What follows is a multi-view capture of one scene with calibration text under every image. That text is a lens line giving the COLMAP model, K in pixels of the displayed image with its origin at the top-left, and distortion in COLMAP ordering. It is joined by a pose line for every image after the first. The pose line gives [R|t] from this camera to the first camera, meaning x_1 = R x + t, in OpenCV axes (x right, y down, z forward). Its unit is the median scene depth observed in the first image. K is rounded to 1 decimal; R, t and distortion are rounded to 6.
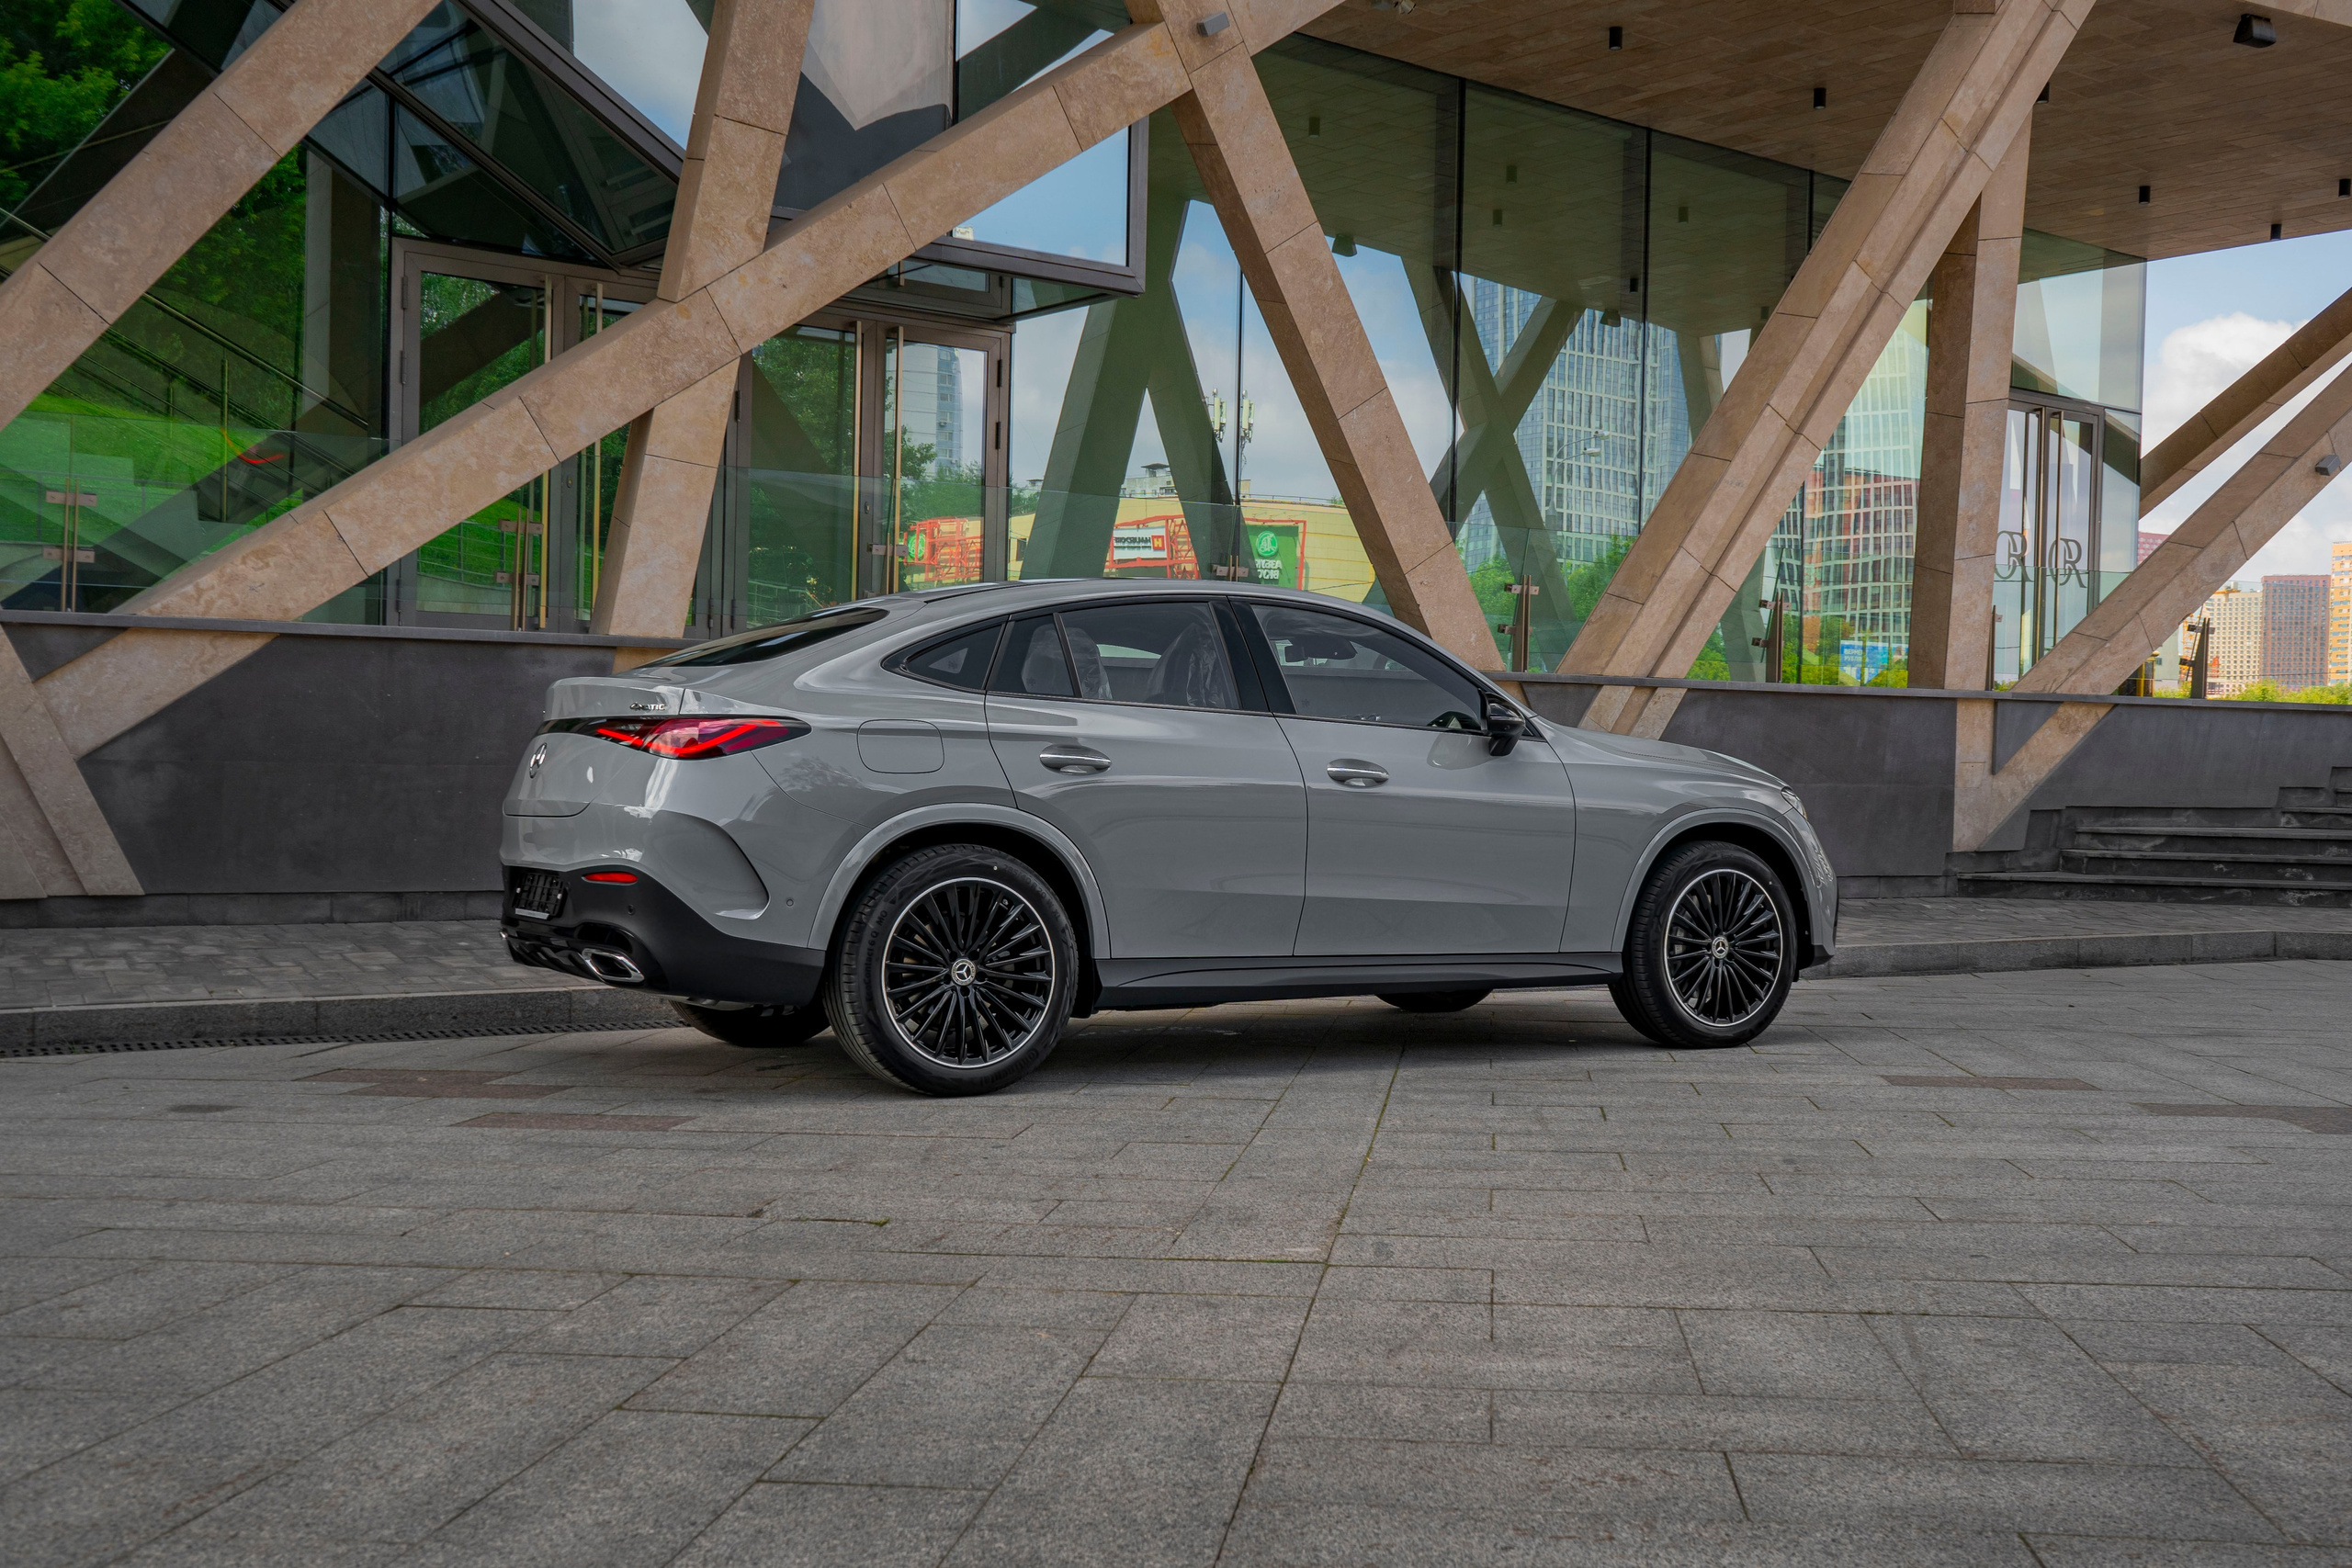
lens RADIAL K [[2353.9, 0, 1182.7], [0, 2353.9, 788.6], [0, 0, 1]] dist [-0.025034, 0.103617]
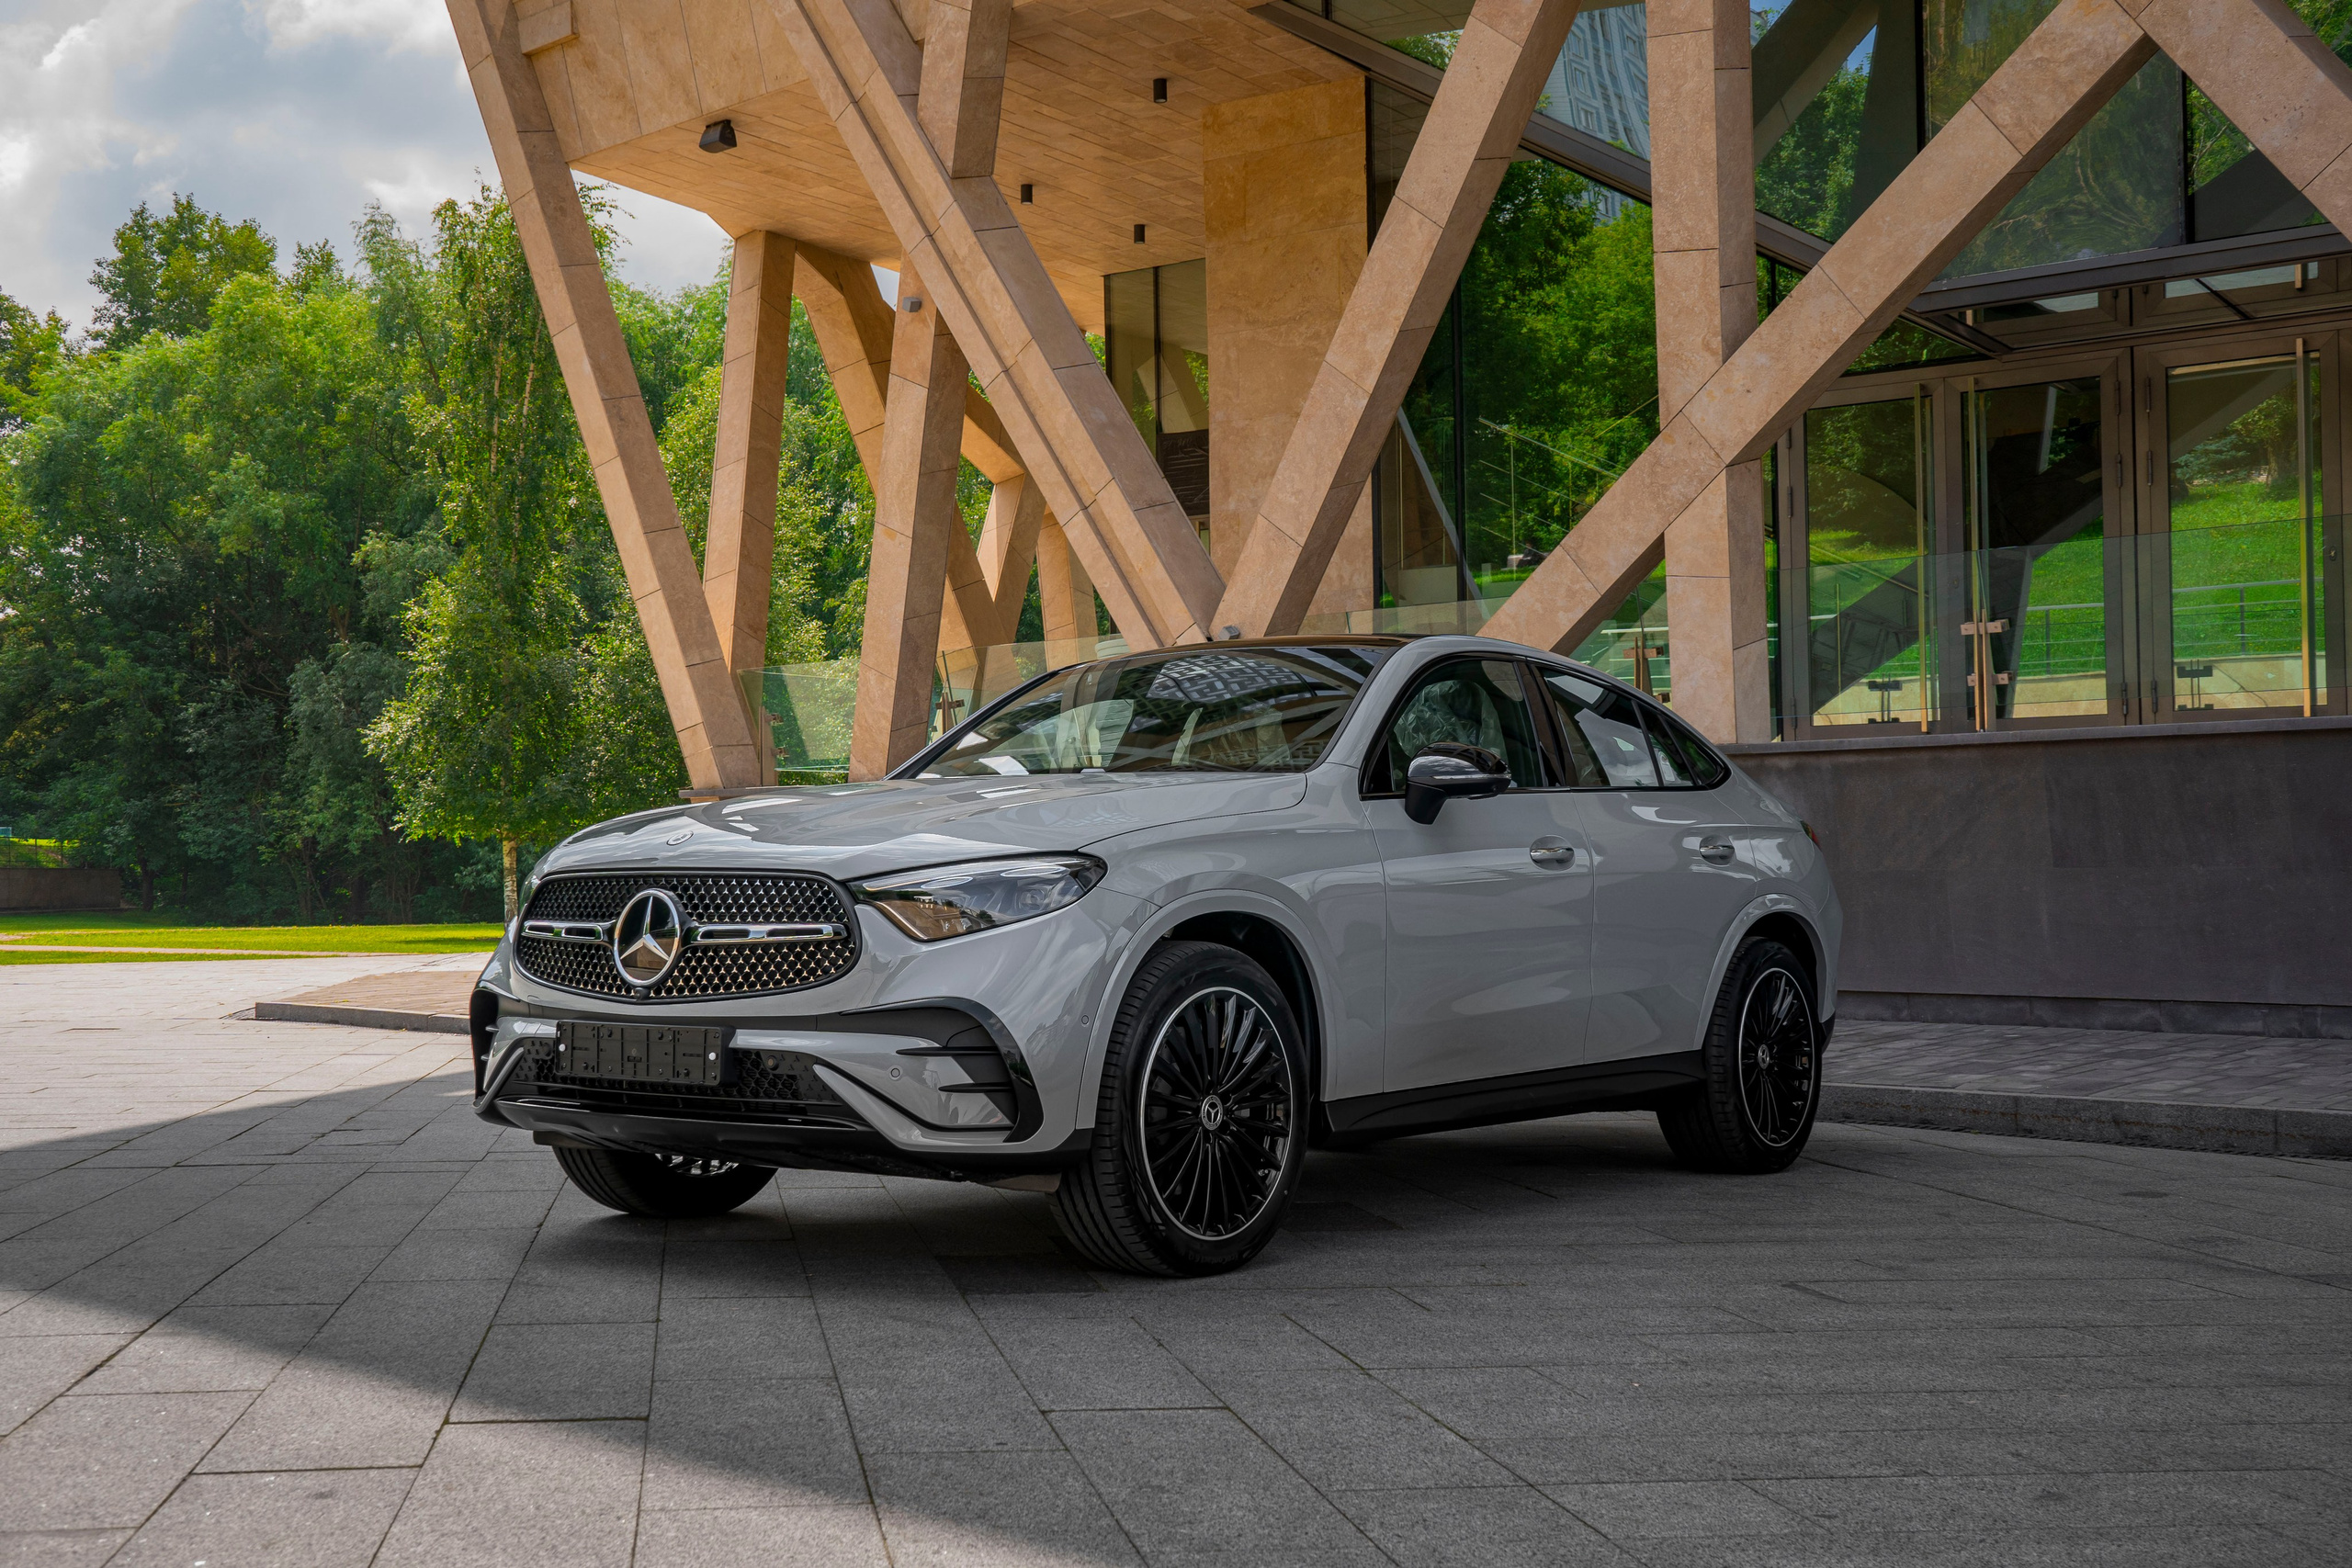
lens RADIAL K [[2518.0, 0, 1180.2], [0, 2518.0, 786.9], [0, 0, 1]] dist [0.003697, 0.090111]
pose [[0.316036, -0.050235, -0.947416, 0.775310], [0.004587, 0.998666, -0.051422, 0.011085], [0.948736, 0.011905, 0.315845, 0.429279]]
